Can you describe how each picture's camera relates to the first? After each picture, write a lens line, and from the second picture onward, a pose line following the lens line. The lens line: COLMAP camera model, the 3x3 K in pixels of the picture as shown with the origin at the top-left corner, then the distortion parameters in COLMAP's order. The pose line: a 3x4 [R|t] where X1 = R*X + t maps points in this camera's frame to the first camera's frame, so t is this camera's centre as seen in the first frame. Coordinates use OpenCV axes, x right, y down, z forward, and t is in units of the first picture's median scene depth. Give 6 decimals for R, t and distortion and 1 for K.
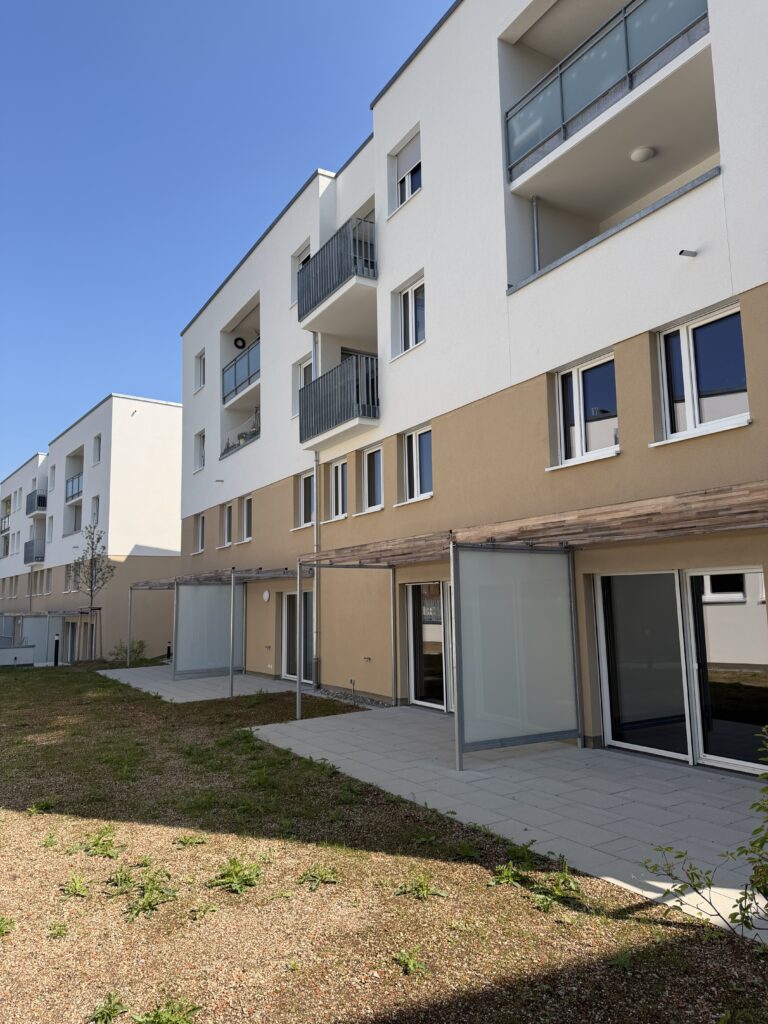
lens RADIAL K [[707.0, 0, 384.0], [0, 707.0, 512.0], [0, 0, 1]] dist [-0.004917, -0.001323]
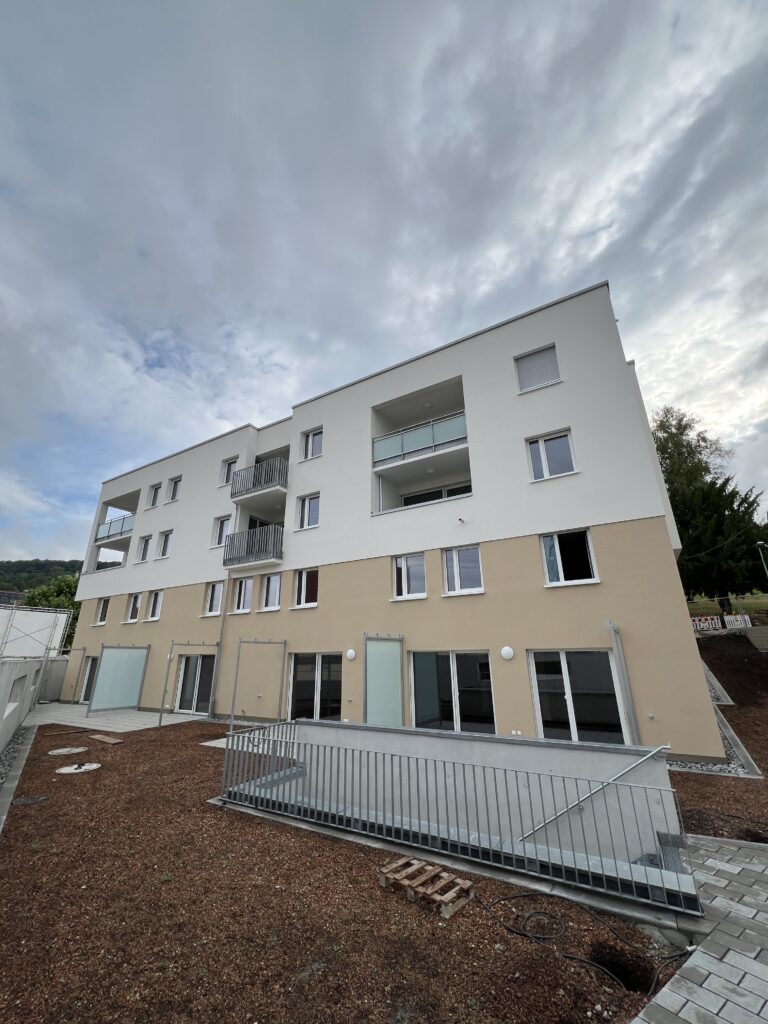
lens RADIAL K [[407.4, 0, 384.0], [0, 407.4, 512.0], [0, 0, 1]] dist [-0.000539, -0.000009]
pose [[0.868363, 0.175255, 0.463930, -0.307347], [-0.069709, 0.969324, -0.235695, -0.018075], [-0.491005, 0.172329, 0.853942, -0.089889]]
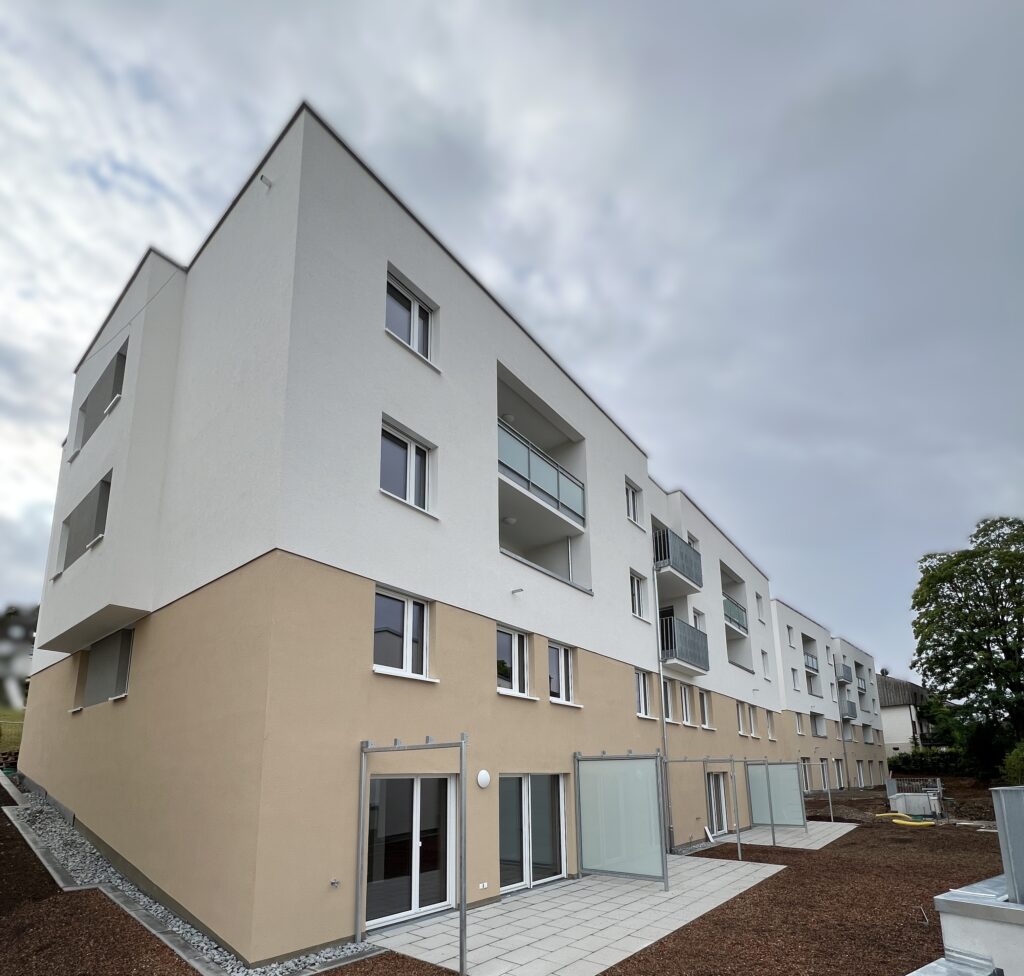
lens RADIAL K [[913.5, 0, 512.0], [0, 913.5, 488.0], [0, 0, 1]] dist [0.001701, 0.001179]
pose [[-0.365643, 0.296808, 0.882162, -1.042417], [-0.110971, 0.927130, -0.357933, 0.151958], [-0.924116, -0.228770, -0.306061, 1.218679]]
